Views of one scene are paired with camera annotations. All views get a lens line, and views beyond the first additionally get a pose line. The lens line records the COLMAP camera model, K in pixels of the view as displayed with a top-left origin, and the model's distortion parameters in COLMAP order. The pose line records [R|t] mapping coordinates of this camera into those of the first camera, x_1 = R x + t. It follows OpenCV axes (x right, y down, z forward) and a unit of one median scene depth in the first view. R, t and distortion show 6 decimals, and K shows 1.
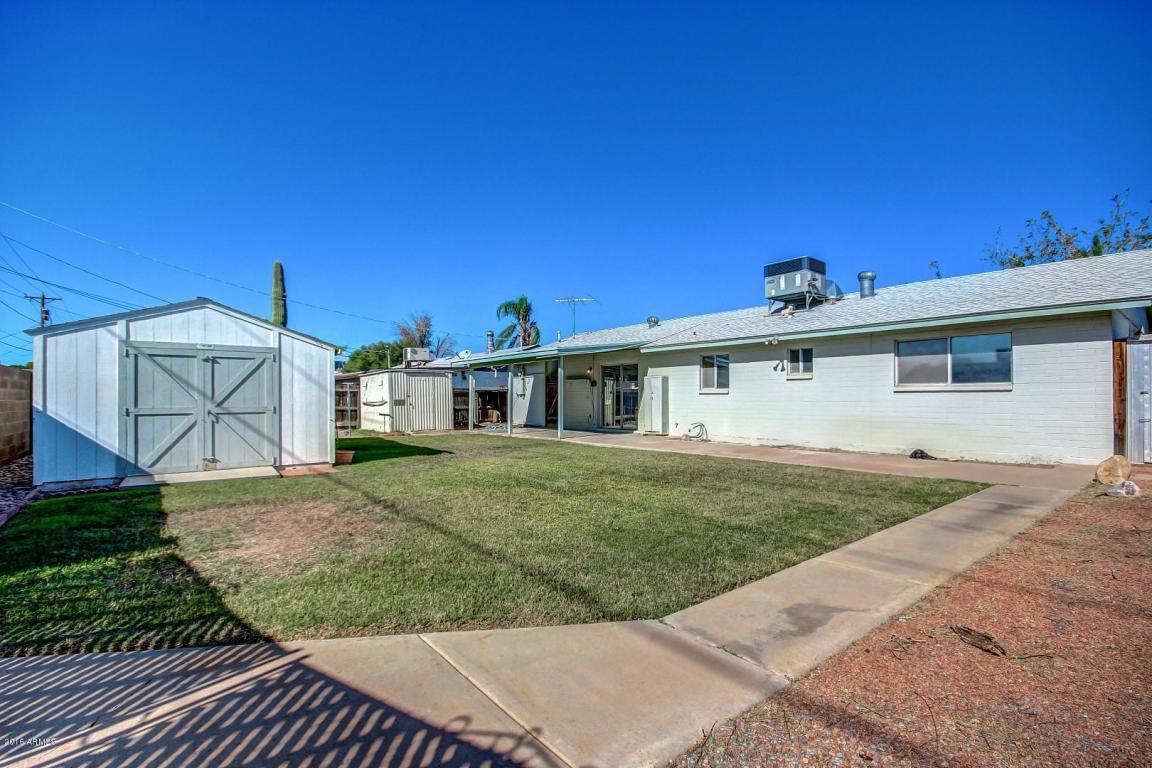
lens RADIAL K [[530.4, 0, 580.0], [0, 530.4, 394.7], [0, 0, 1]] dist [0.002968, -0.011805]
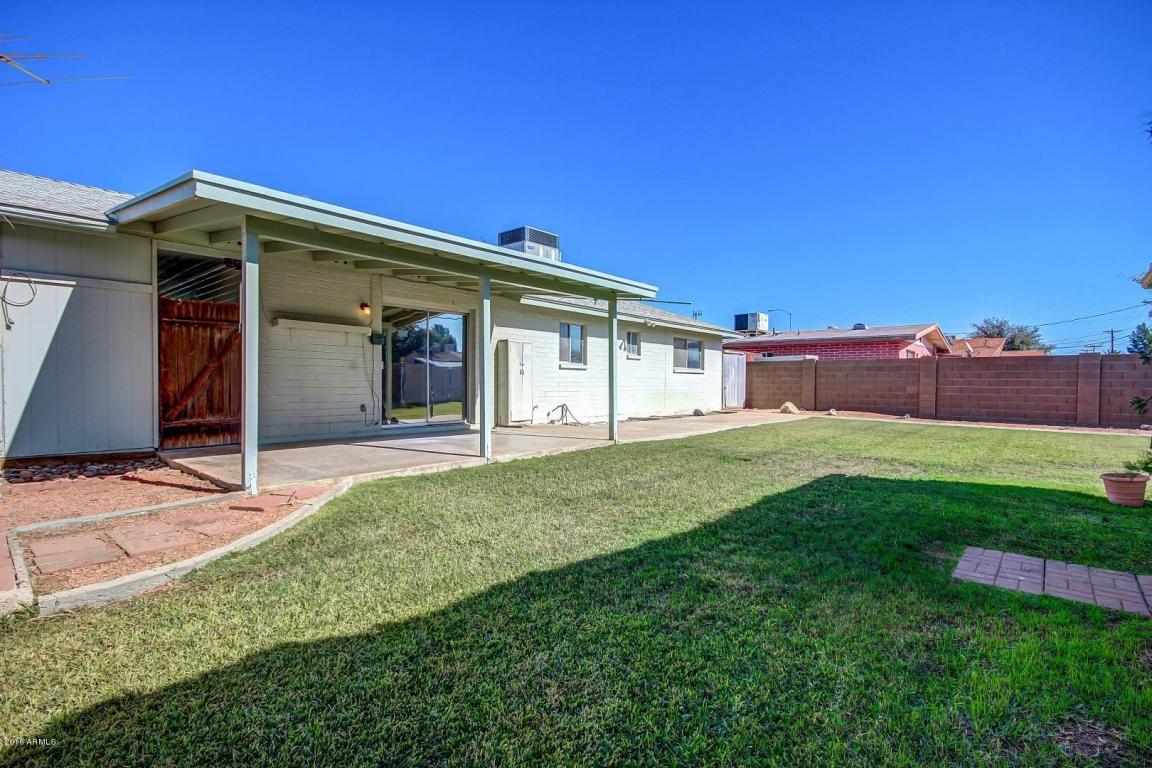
lens RADIAL K [[530.4, 0, 580.0], [0, 530.4, 394.7], [0, 0, 1]] dist [0.002968, -0.011805]
pose [[-0.190347, -0.044037, 0.980729, -0.598360], [-0.035652, 0.998645, 0.037922, 0.006912], [-0.981069, -0.027747, -0.191659, 1.155206]]
